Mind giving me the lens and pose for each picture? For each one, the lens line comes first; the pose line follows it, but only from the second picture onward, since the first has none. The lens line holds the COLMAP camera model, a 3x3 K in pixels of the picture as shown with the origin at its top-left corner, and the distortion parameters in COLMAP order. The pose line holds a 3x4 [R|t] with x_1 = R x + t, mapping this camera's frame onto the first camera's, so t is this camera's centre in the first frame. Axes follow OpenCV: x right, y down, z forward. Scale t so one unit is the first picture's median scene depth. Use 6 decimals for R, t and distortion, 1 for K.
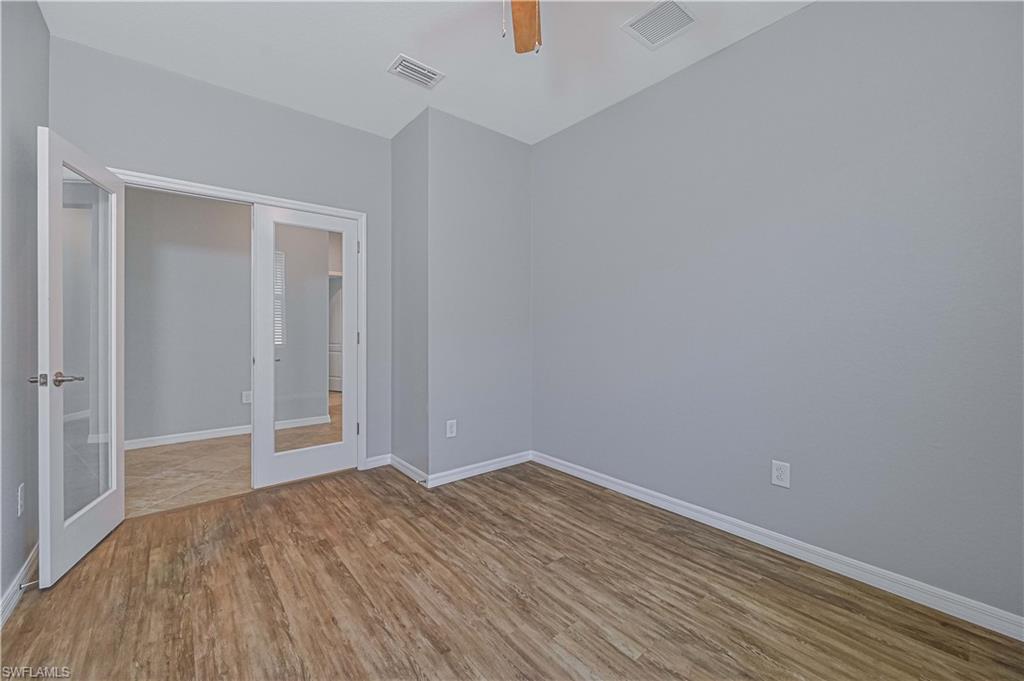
lens RADIAL K [[414.0, 0, 510.7], [0, 414.0, 331.1], [0, 0, 1]] dist [0.001873, -0.000007]
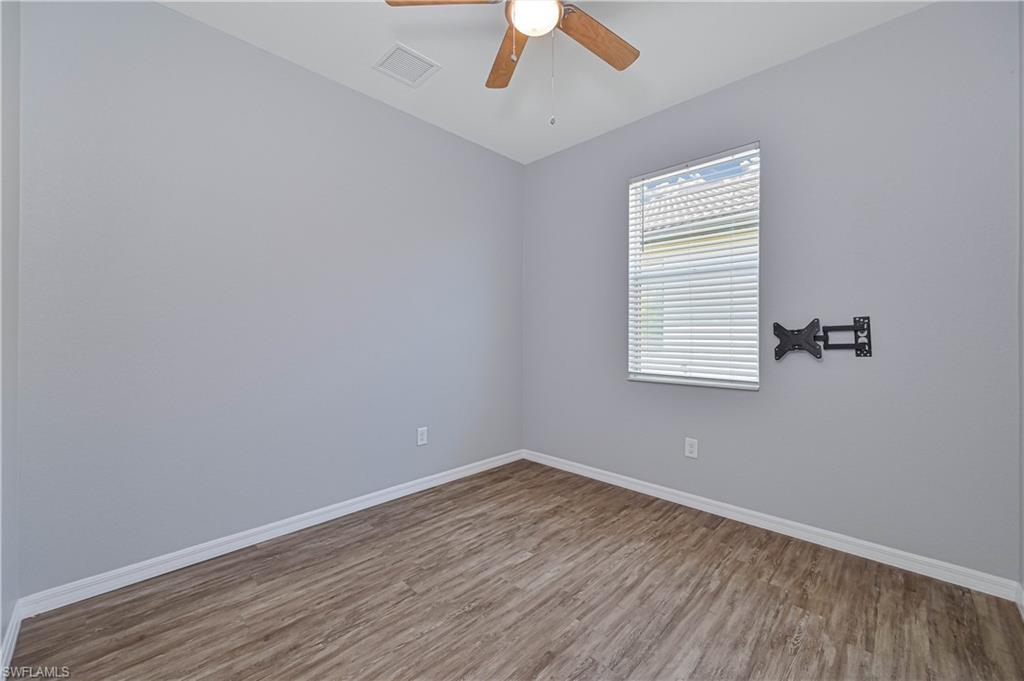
lens RADIAL K [[414.0, 0, 510.7], [0, 414.0, 331.1], [0, 0, 1]] dist [0.001873, -0.000007]
pose [[-0.118527, 0.007414, 0.992923, -0.860393], [0.006829, 0.999955, -0.006651, -0.013219], [-0.992927, 0.005993, -0.118572, 0.897549]]
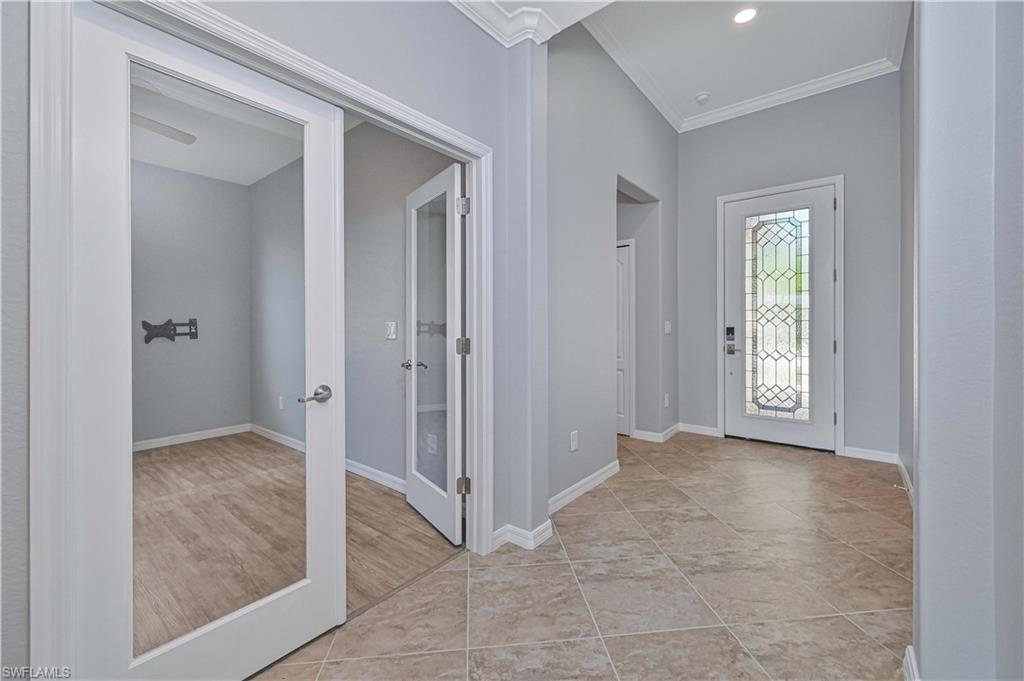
lens RADIAL K [[414.0, 0, 510.7], [0, 414.0, 331.1], [0, 0, 1]] dist [0.001873, -0.000007]
pose [[-0.978983, 0.005129, -0.203879, -1.057204], [0.001519, 0.999839, 0.017860, -0.023788], [0.203938, 0.017175, -0.978833, 2.287060]]
